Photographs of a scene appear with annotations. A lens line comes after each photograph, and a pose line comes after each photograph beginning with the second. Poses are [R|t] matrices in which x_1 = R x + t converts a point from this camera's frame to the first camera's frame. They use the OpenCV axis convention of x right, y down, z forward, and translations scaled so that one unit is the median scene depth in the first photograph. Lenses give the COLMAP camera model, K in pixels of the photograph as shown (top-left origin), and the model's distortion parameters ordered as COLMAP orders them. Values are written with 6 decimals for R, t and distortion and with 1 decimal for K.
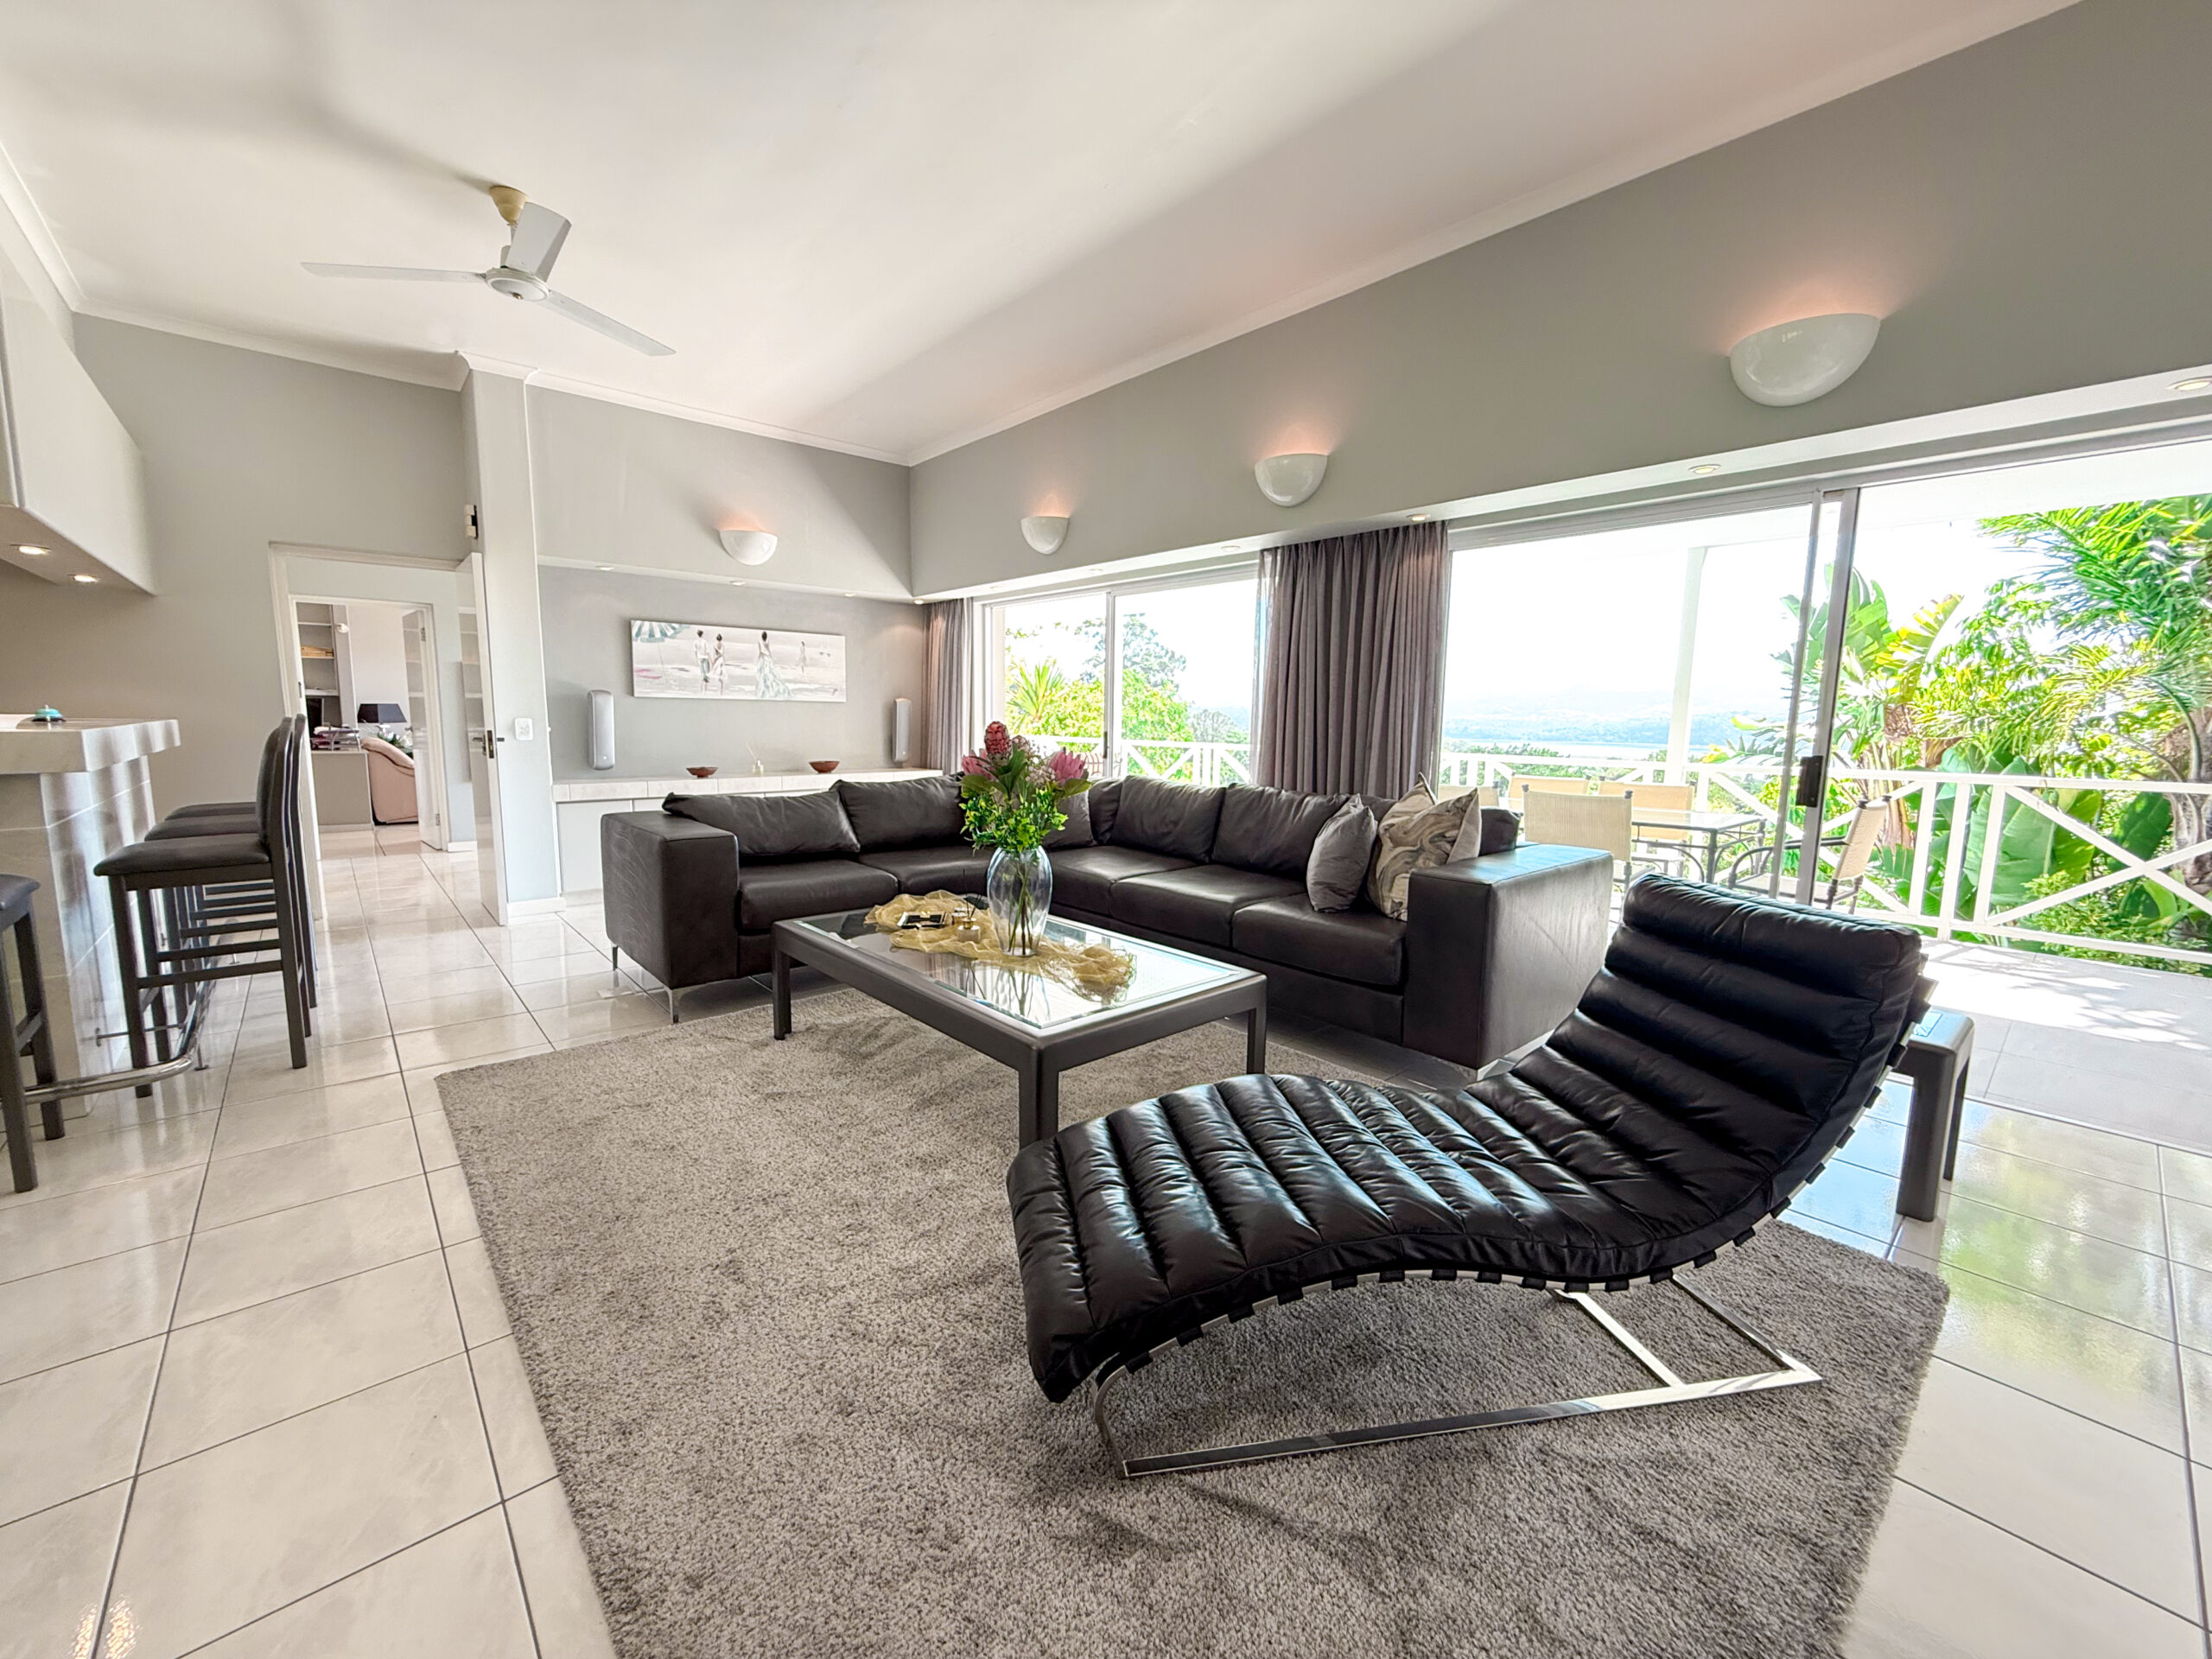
lens RADIAL K [[882.7, 0, 1099.6], [0, 882.7, 828.1], [0, 0, 1]] dist [-0.000263, -0.000115]
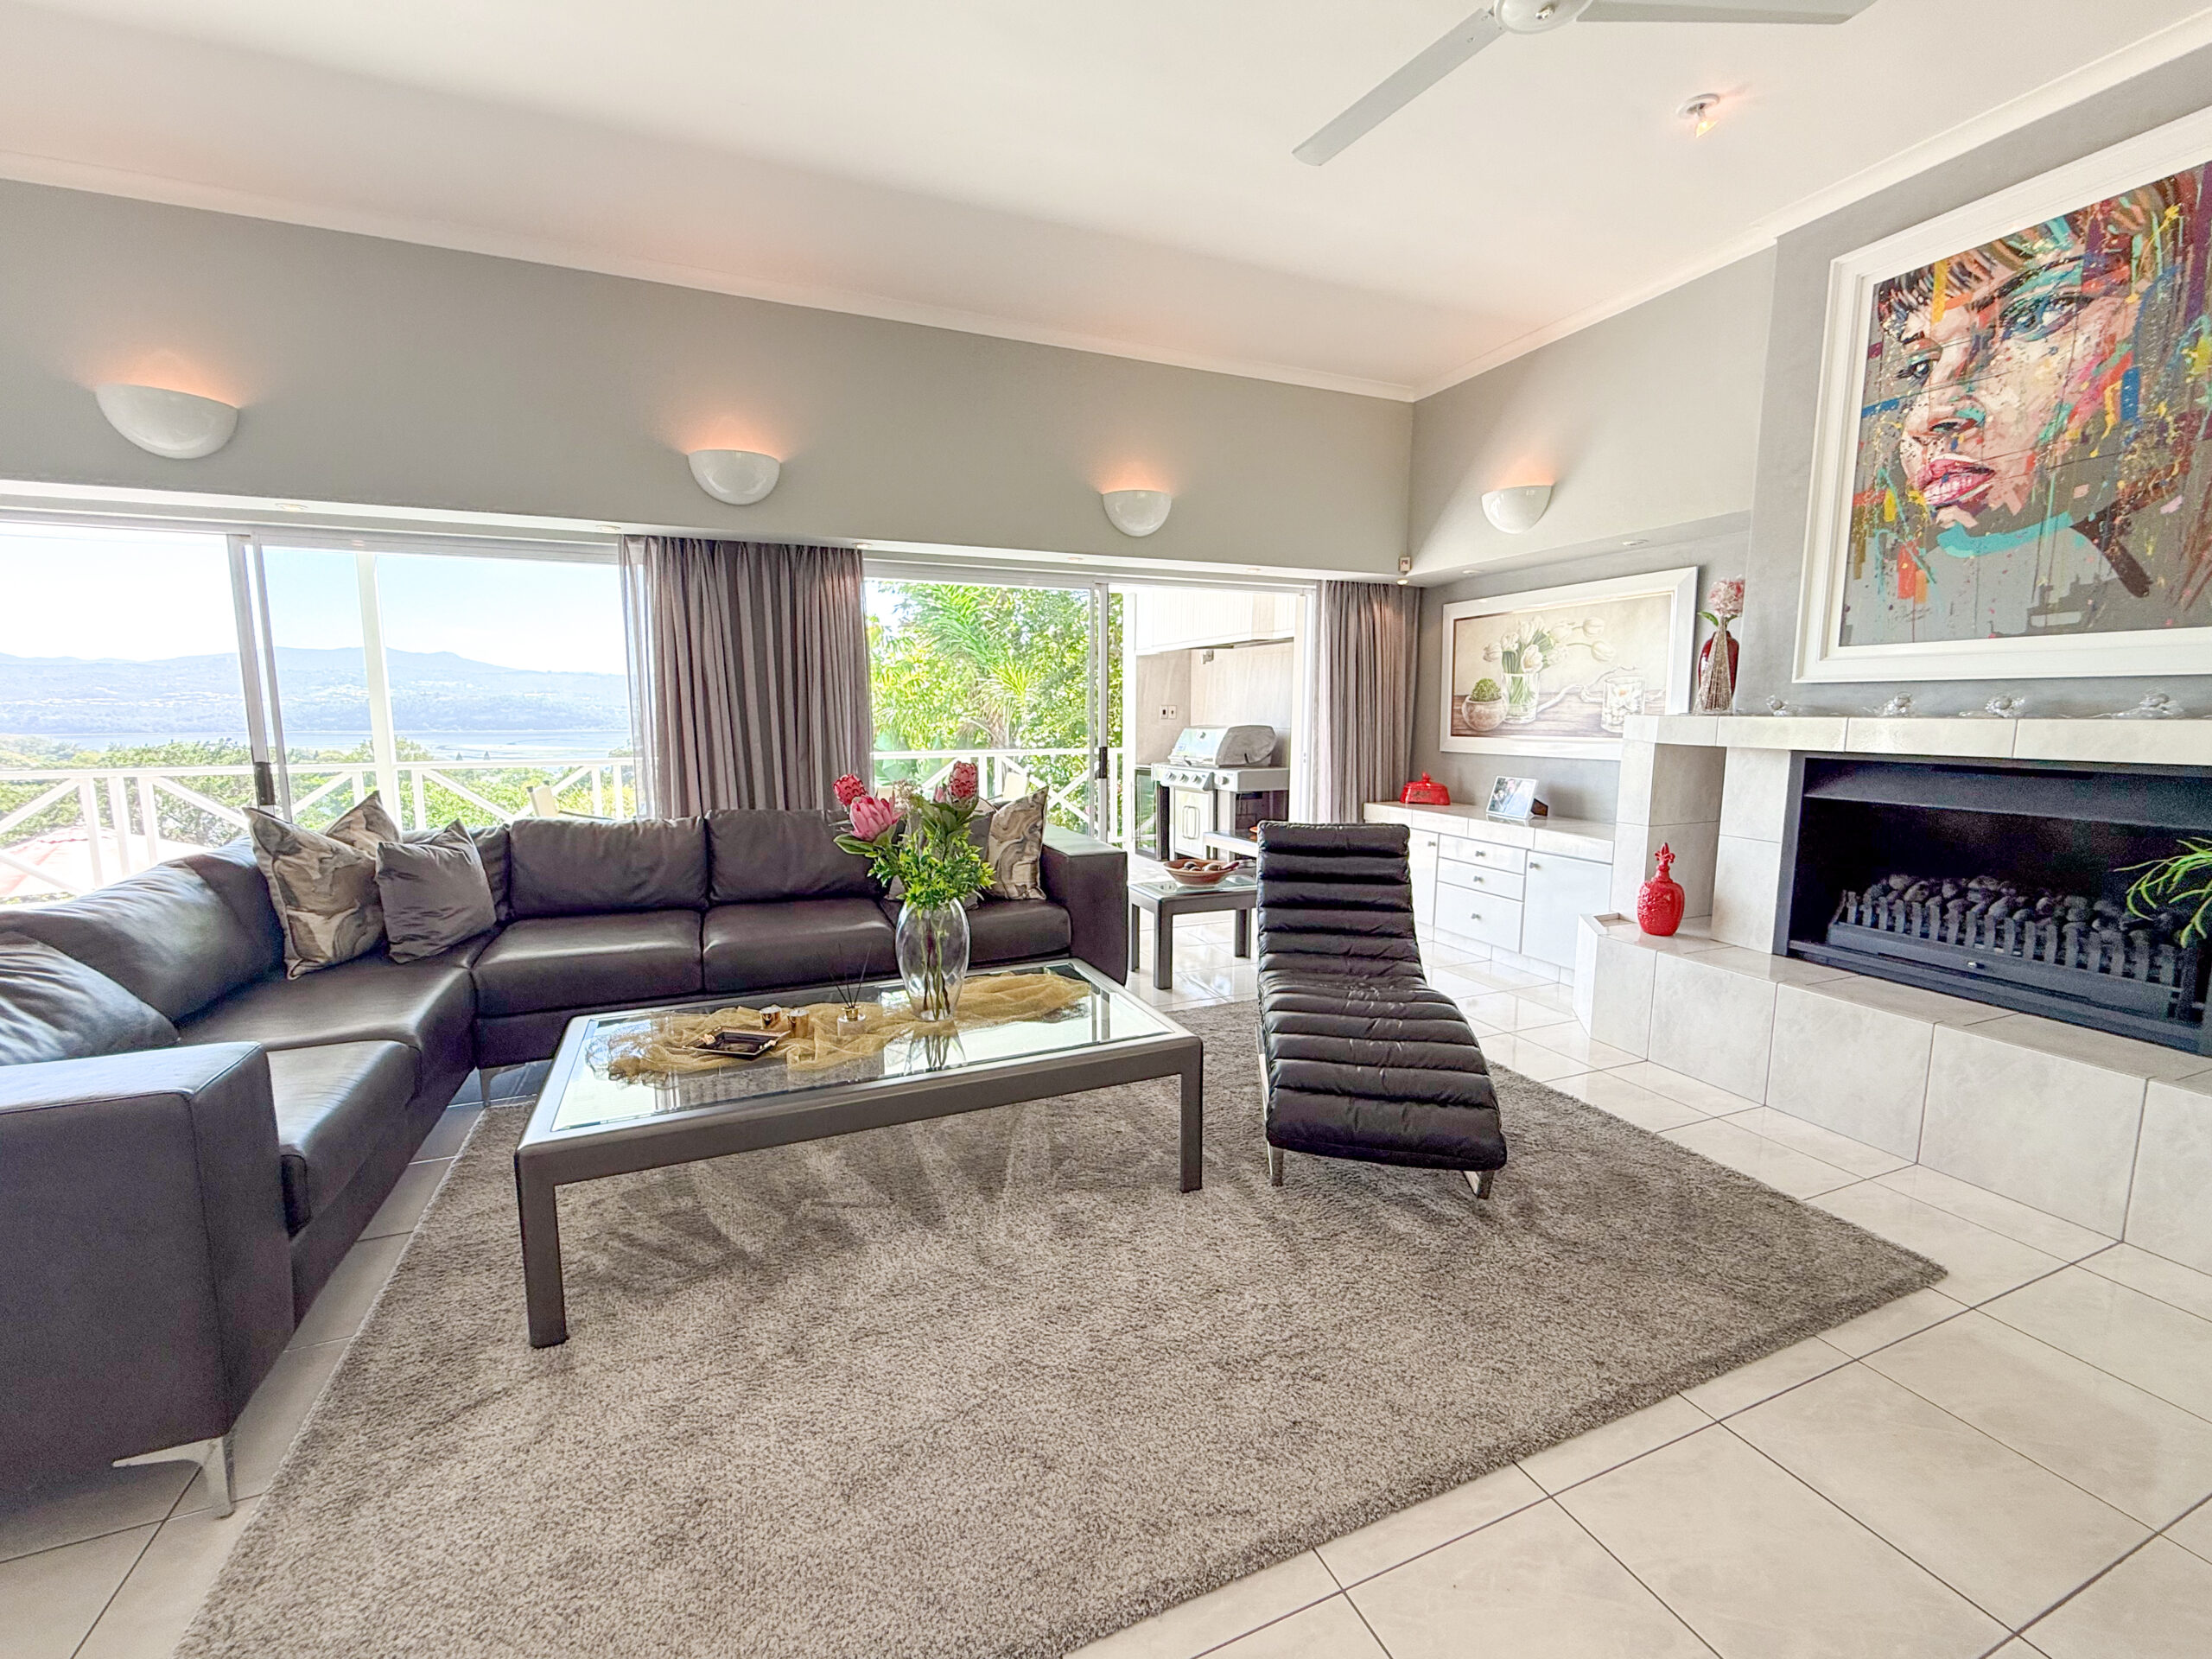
lens RADIAL K [[910.6, 0, 1106.0], [0, 910.6, 829.5], [0, 0, 1]] dist [-0.002081, -0.000226]
pose [[0.324099, -0.139742, 0.935645, -0.624137], [0.125302, 0.986657, 0.103958, -0.085830], [-0.937688, 0.083545, 0.337285, 0.370226]]
